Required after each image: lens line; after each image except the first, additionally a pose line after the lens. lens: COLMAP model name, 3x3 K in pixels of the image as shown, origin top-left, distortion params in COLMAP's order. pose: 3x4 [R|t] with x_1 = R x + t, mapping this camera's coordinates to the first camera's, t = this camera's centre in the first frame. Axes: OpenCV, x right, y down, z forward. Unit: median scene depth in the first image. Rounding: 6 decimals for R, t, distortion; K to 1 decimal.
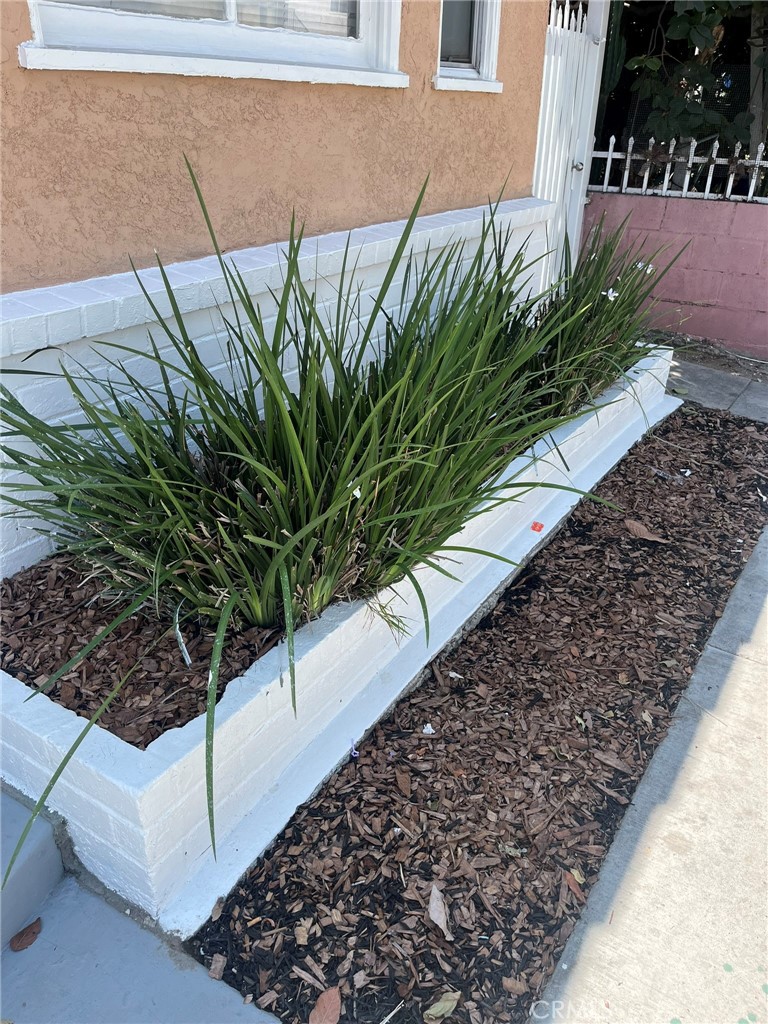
lens RADIAL K [[771.3, 0, 384.0], [0, 771.3, 512.0], [0, 0, 1]] dist [0.009860, 0.003645]
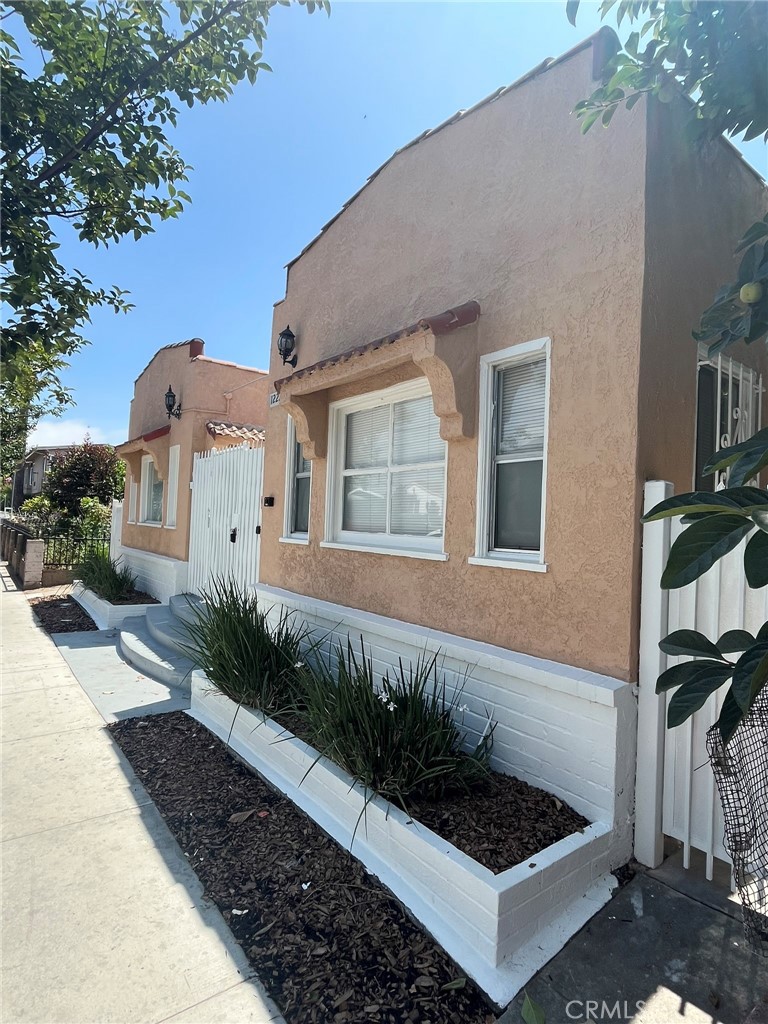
lens RADIAL K [[544.9, 0, 384.0], [0, 544.9, 512.0], [0, 0, 1]] dist [0.004096, 0.000387]
pose [[-0.323920, -0.051263, -0.944695, 1.513529], [-0.480061, 0.869340, 0.117431, -0.879160], [0.815241, 0.491549, -0.306206, 1.473025]]
